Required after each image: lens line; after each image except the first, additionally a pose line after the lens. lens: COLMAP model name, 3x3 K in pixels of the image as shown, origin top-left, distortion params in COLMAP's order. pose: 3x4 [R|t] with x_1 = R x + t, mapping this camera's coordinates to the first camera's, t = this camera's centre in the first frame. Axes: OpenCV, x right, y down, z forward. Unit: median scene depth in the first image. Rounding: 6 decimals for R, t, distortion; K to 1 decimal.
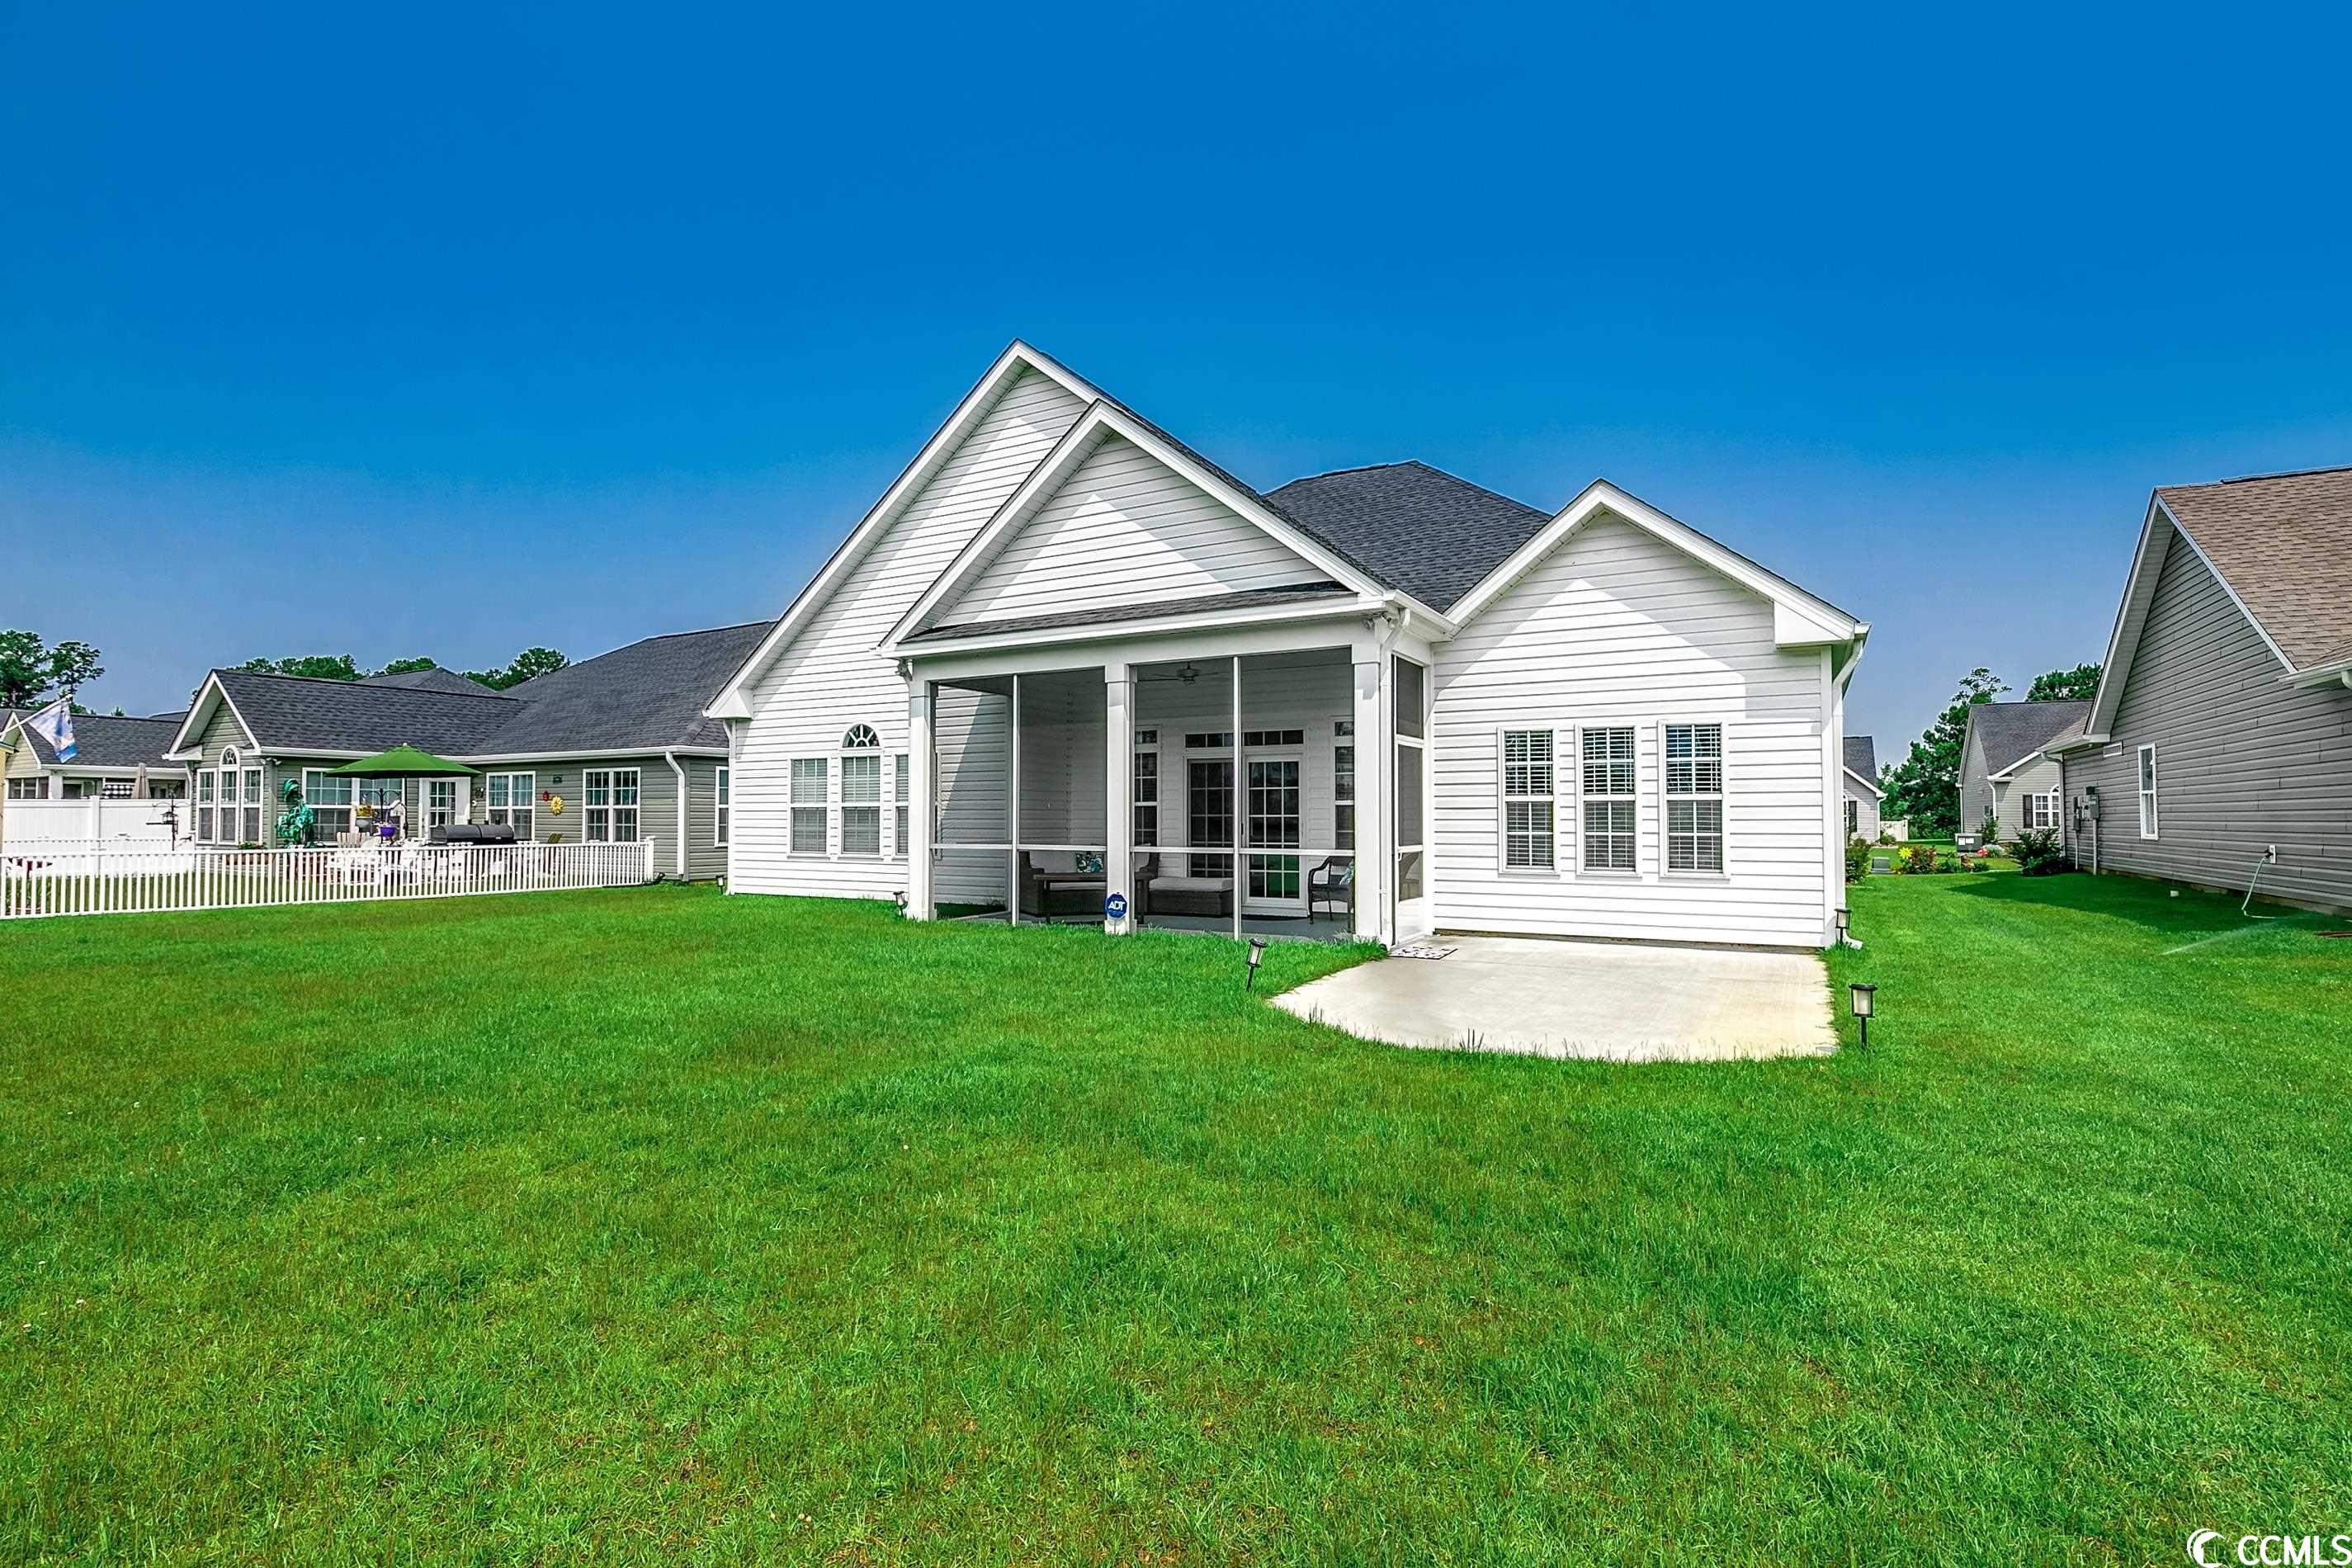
lens RADIAL K [[1080.8, 0, 1183.2], [0, 1080.8, 781.3], [0, 0, 1]] dist [-0.011066, 0.004383]
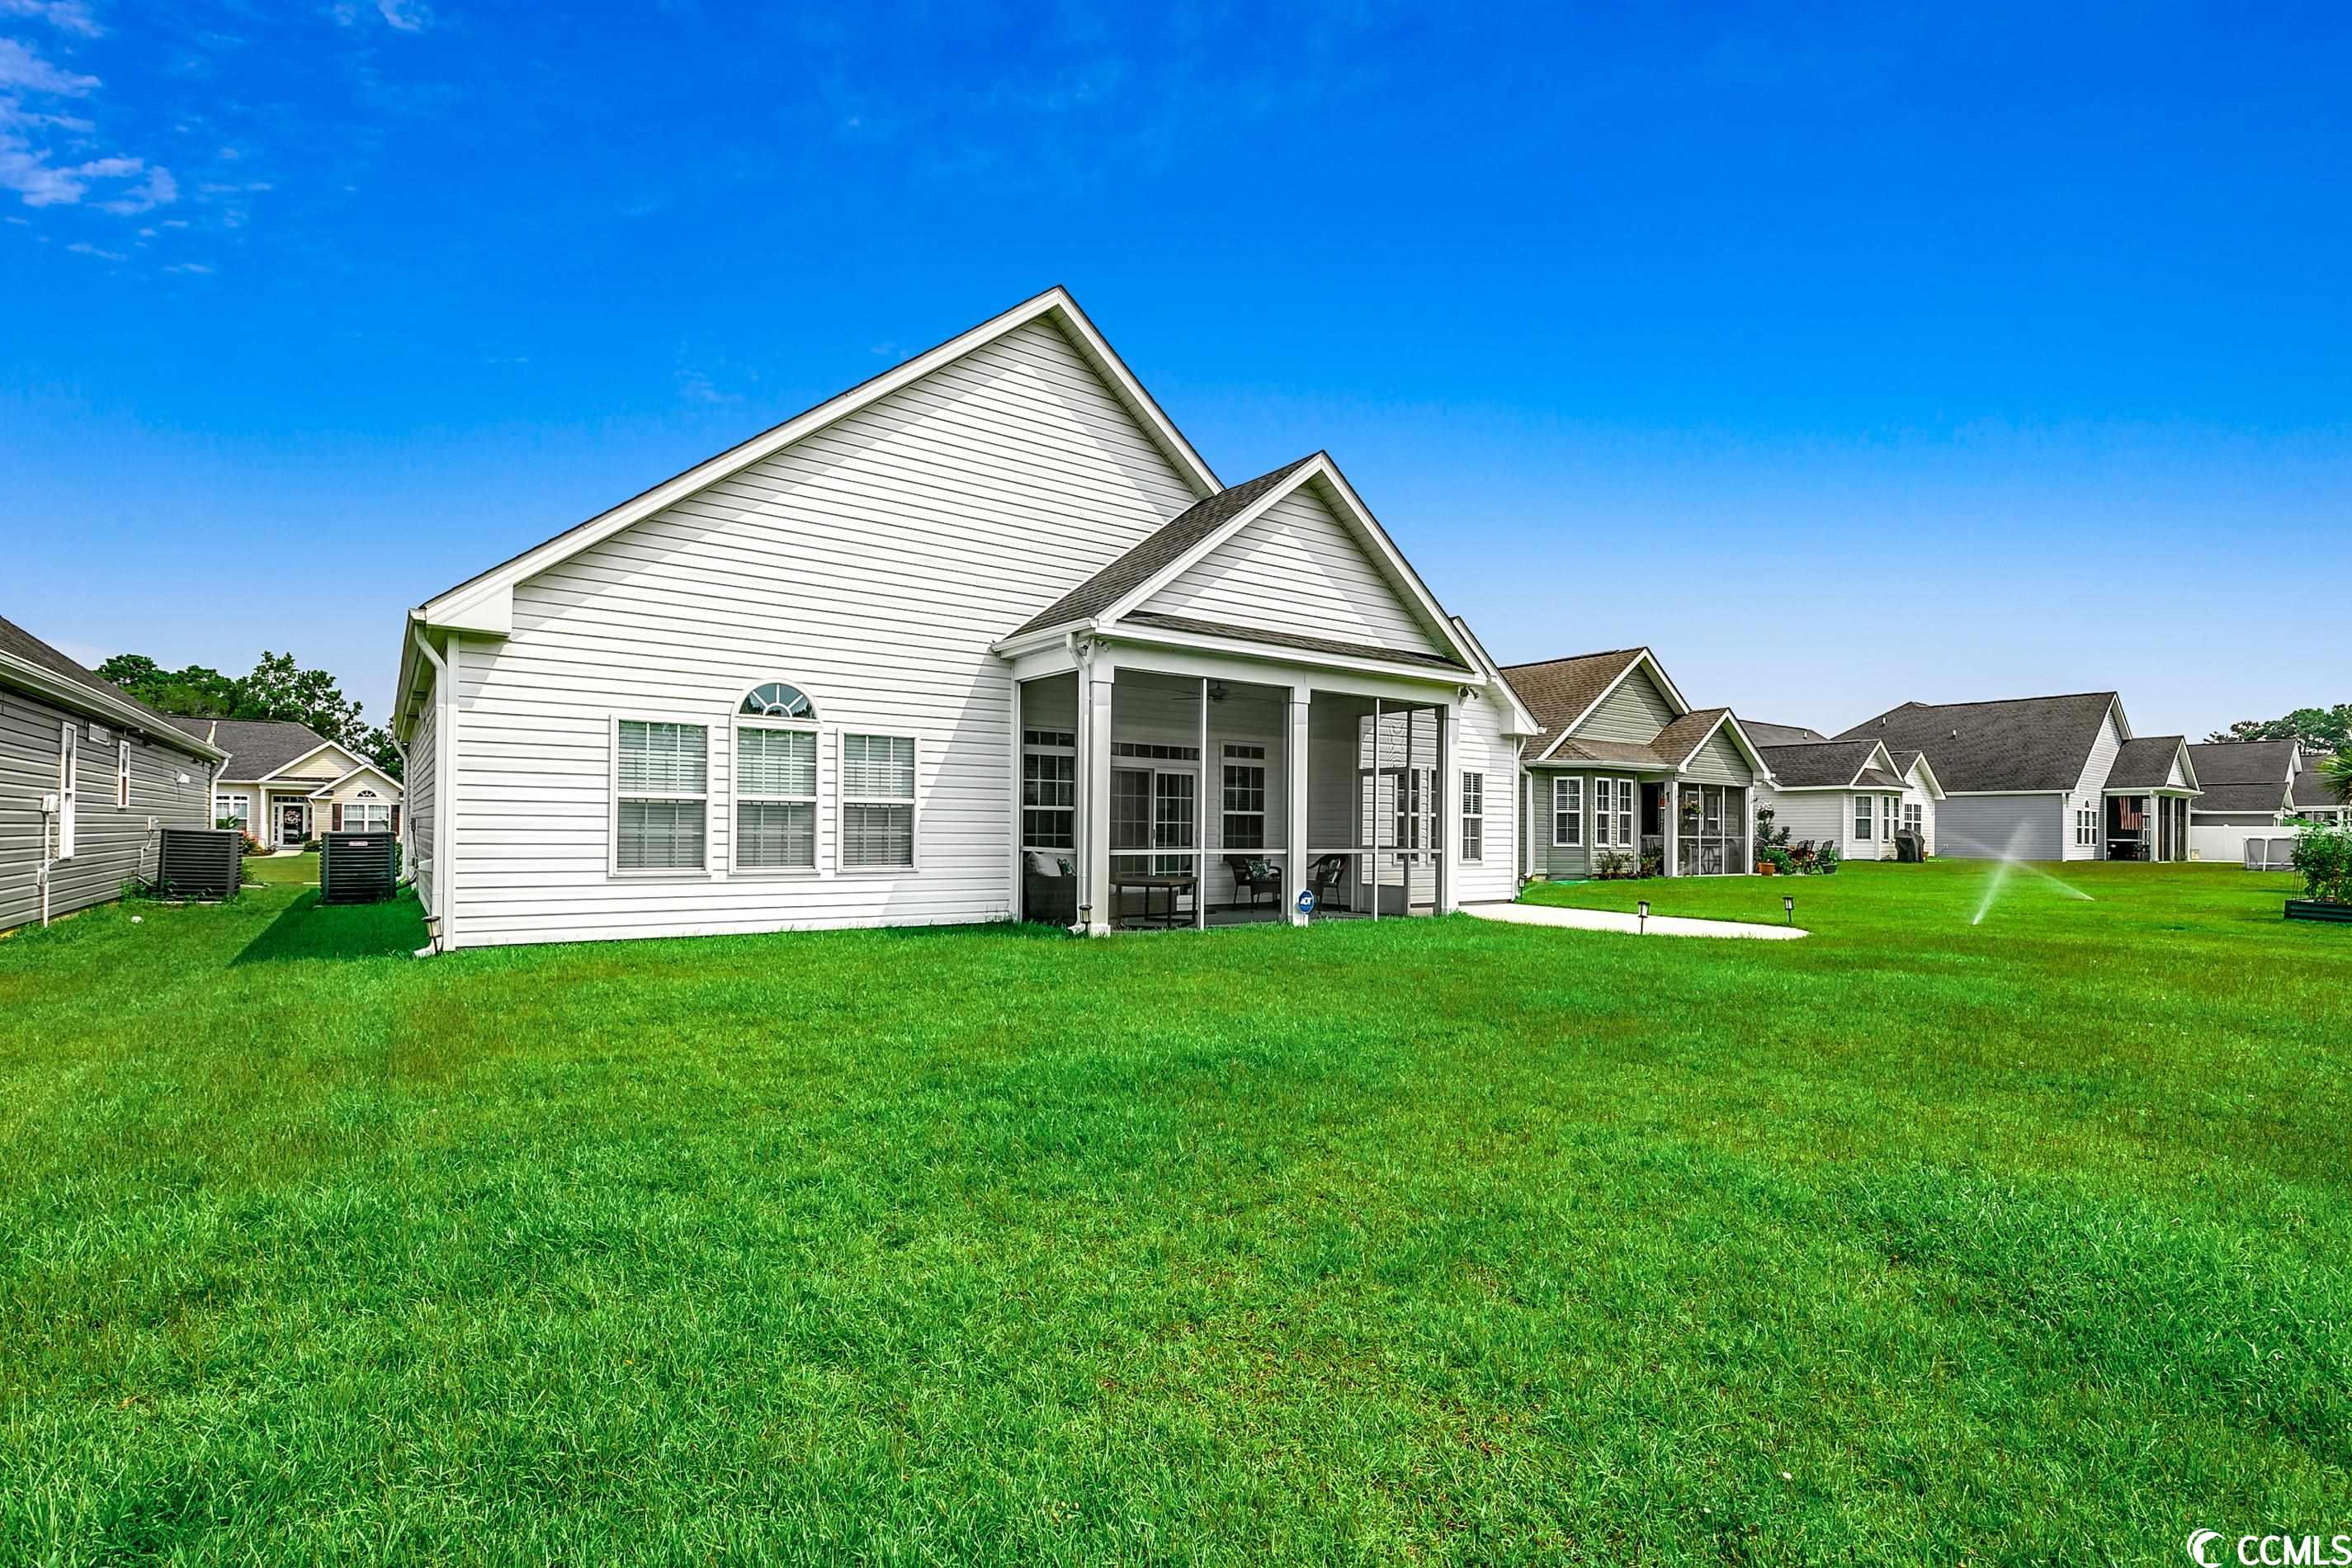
lens RADIAL K [[1080.8, 0, 1187.8], [0, 1080.8, 808.4], [0, 0, 1]] dist [-0.011066, 0.004383]
pose [[0.418190, 0.019721, 0.908145, -0.823384], [-0.046643, 0.998912, -0.000213, 0.015973], [-0.907161, -0.042269, 0.418655, 0.464793]]
